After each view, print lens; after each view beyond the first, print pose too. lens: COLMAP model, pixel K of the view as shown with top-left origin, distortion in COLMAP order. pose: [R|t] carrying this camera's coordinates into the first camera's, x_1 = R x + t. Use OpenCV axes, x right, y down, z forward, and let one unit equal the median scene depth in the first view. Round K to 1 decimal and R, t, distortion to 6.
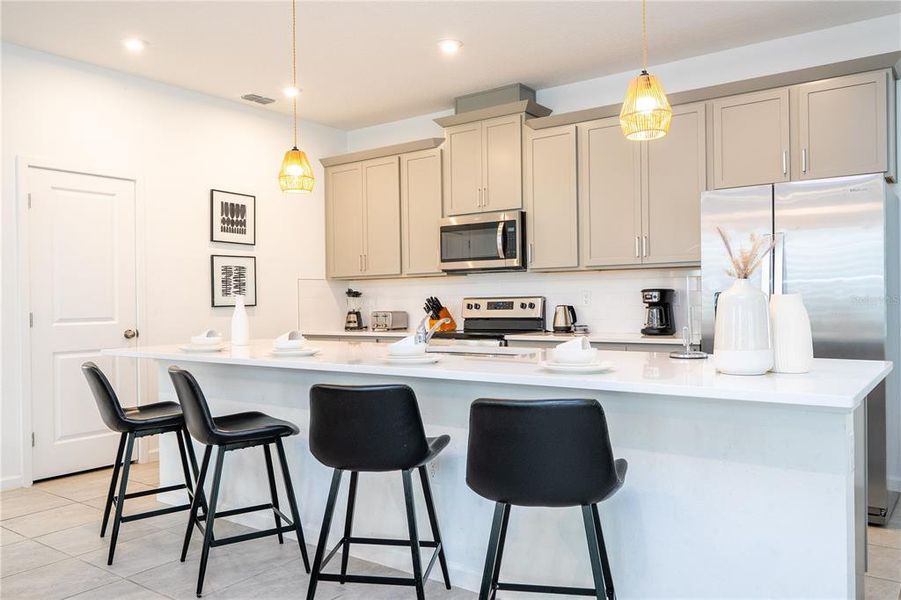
lens RADIAL K [[699.2, 0, 457.3], [0, 699.2, 303.0], [0, 0, 1]] dist [0.002404, -0.000230]
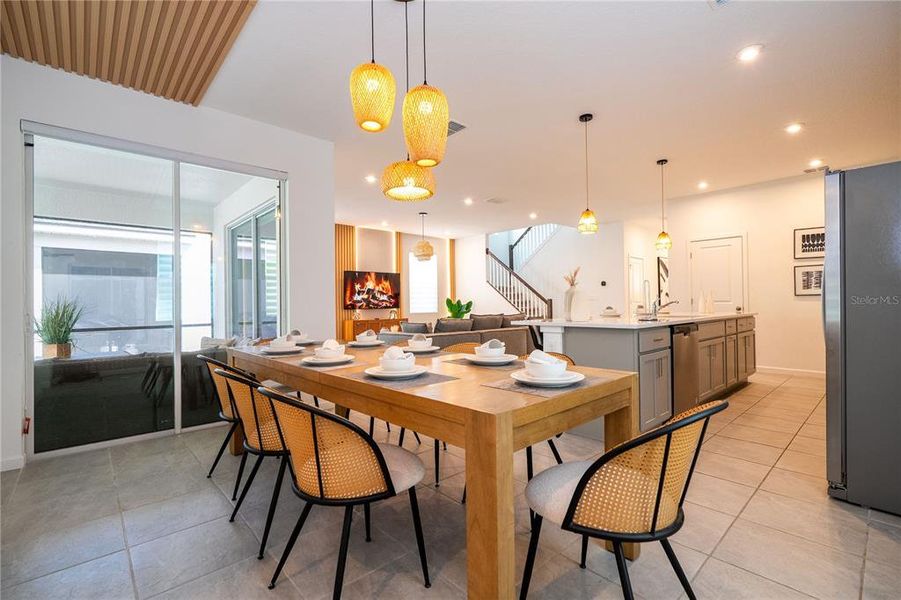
lens RADIAL K [[407.5, 0, 457.0], [0, 407.5, 298.5], [0, 0, 1]] dist [-0.001555, 0.001803]
pose [[-0.189321, 0.002626, -0.981912, 0.829611], [0.010746, 0.999942, 0.000603, 0.003410], [0.981857, -0.010438, -0.189338, 0.348093]]
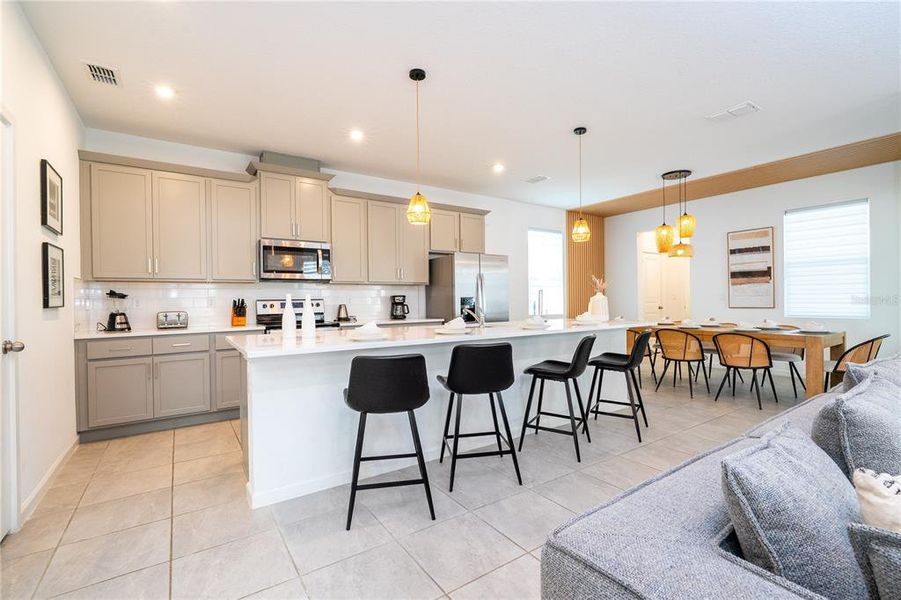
lens RADIAL K [[407.5, 0, 454.5], [0, 407.5, 300.7], [0, 0, 1]] dist [-0.001555, 0.001803]
pose [[0.332442, 0.006483, 0.943102, -0.630031], [0.011096, 0.999880, -0.010784, 0.007405], [-0.943059, 0.014050, 0.332330, 0.407871]]
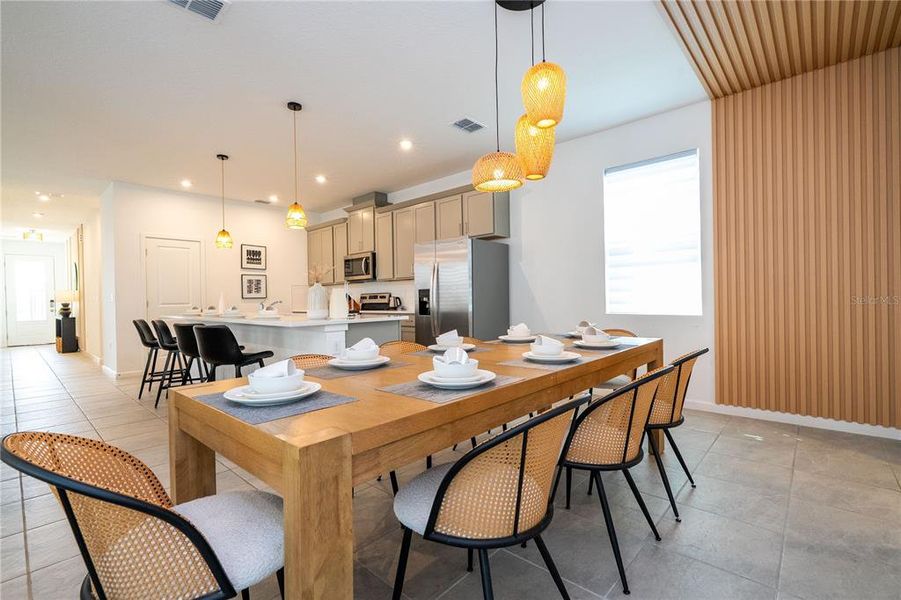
lens RADIAL K [[407.5, 0, 453.9], [0, 407.5, 301.6], [0, 0, 1]] dist [-0.001555, 0.001803]
pose [[0.994483, -0.003465, -0.104841, 0.433732], [0.004004, 0.999980, 0.004923, 0.011655], [0.104822, -0.005316, 0.994477, -0.187430]]
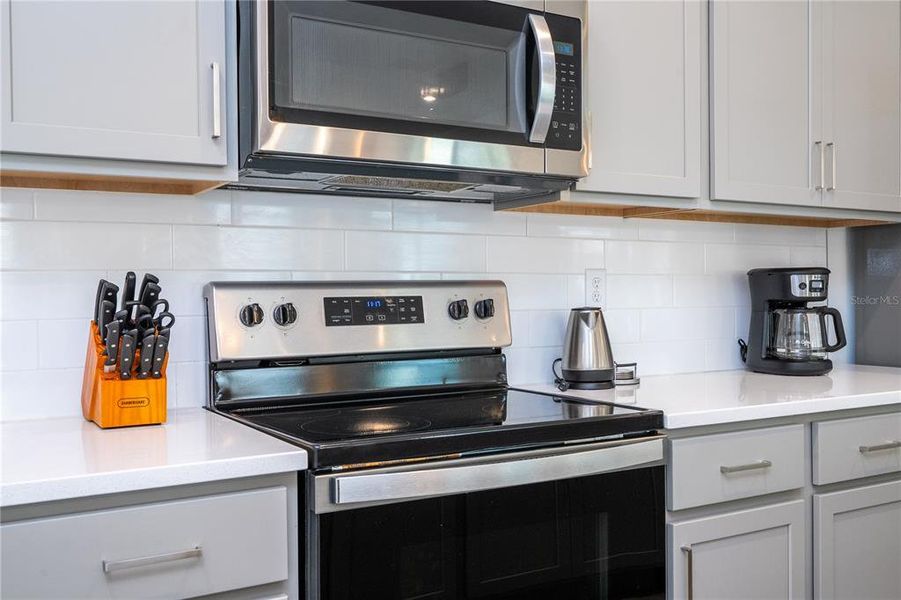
lens RADIAL K [[868.7, 0, 450.1], [0, 868.7, 297.3], [0, 0, 1]] dist [0.025941, 0.000000]
pose [[0.398295, 0.006944, 0.917231, -0.256897], [0.005841, 0.999932, -0.010106, 0.002132], [-0.917239, 0.009383, 0.398227, 0.840651]]
